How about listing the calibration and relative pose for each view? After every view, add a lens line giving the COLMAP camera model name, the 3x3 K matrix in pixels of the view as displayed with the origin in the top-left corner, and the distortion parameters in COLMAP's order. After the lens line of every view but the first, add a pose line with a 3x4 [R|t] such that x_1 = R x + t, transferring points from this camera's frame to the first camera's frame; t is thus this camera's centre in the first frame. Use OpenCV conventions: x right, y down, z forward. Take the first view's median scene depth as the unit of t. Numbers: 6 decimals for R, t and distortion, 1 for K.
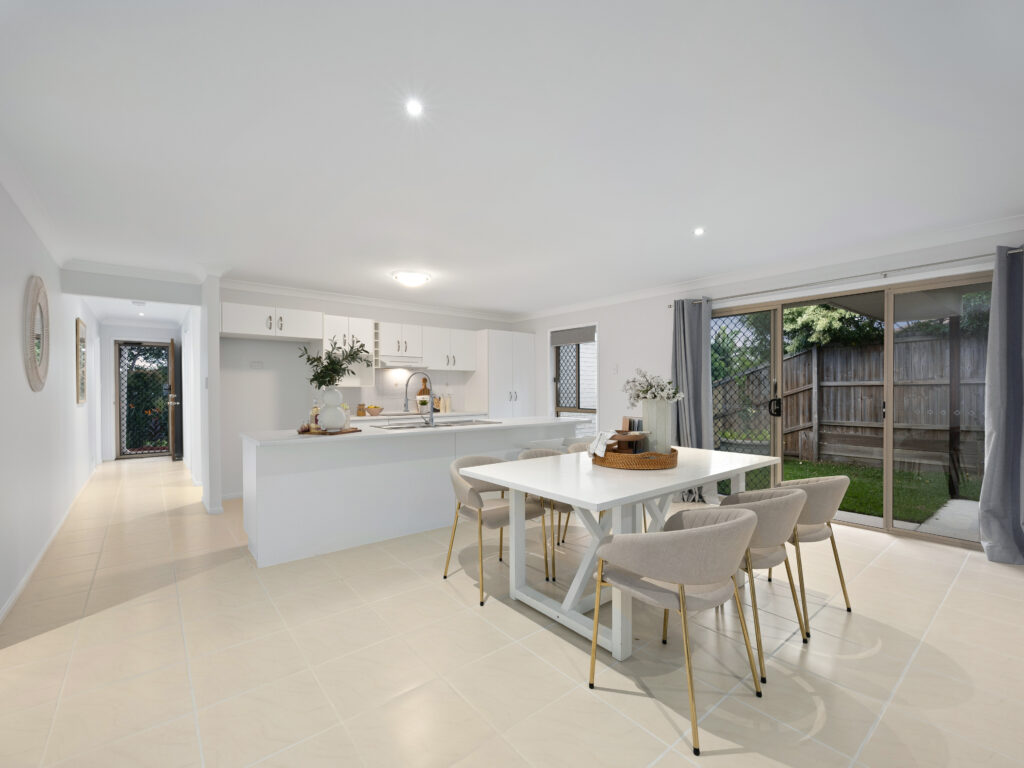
lens RADIAL K [[444.1, 0, 513.0], [0, 444.1, 388.0], [0, 0, 1]] dist [-0.002999, -0.000656]
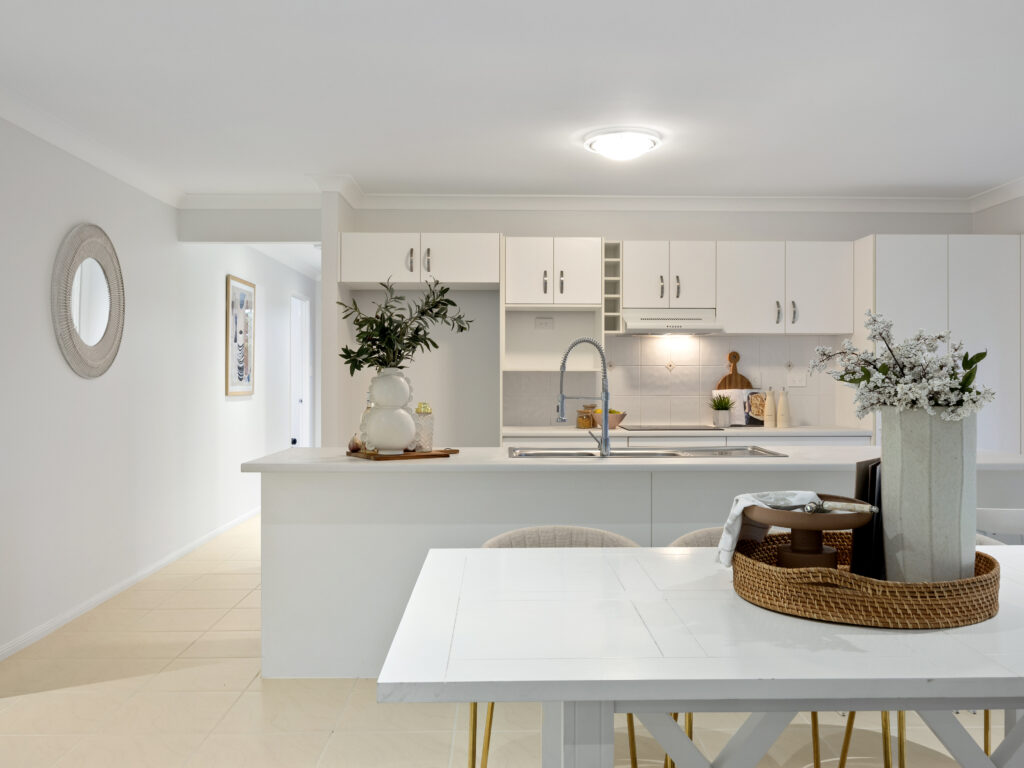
lens RADIAL K [[880.2, 0, 512.0], [0, 880.2, 381.3], [0, 0, 1]] dist [-0.006940, -0.004235]
pose [[0.791863, 0.005149, -0.610677, 0.205976], [0.000033, 0.999964, 0.008473, 0.000539], [0.610698, -0.006730, 0.791835, 0.139490]]
